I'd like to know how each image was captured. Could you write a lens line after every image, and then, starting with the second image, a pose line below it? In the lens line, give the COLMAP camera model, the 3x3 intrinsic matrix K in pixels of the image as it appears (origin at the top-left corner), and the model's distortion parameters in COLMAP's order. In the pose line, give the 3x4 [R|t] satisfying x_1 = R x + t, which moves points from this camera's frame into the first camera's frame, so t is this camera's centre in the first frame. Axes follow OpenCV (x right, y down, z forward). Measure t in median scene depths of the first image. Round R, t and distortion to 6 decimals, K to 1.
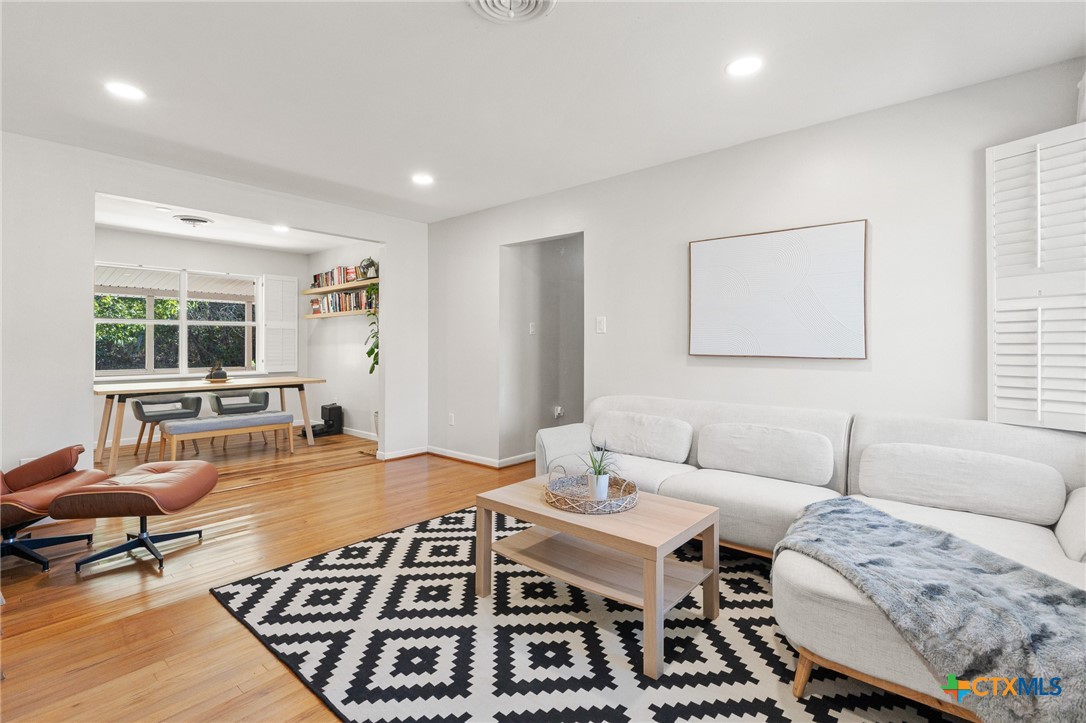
lens RADIAL K [[511.8, 0, 538.5], [0, 511.8, 341.6], [0, 0, 1]] dist [0.000173, -0.000080]
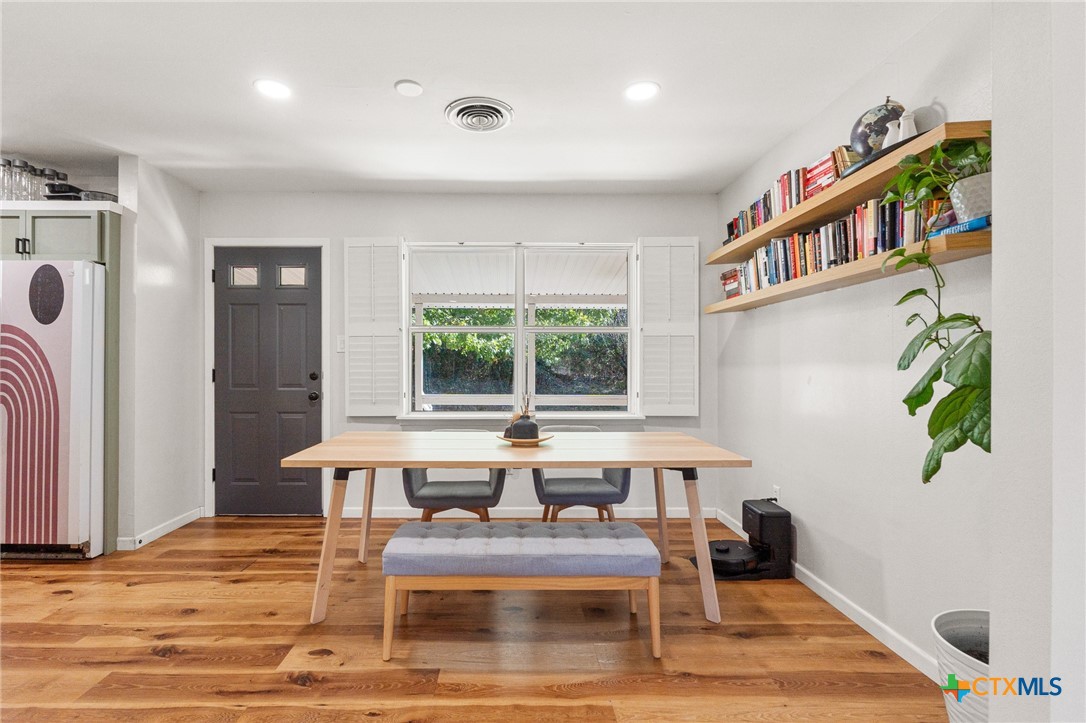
lens RADIAL K [[504.6, 0, 519.0], [0, 504.6, 361.4], [0, 0, 1]] dist [-0.012541, -0.000693]
pose [[0.671389, -0.001584, -0.741103, -0.238865], [0.002347, 0.999997, -0.000011, 0.001624], [0.741101, -0.001732, 0.671391, 0.583001]]
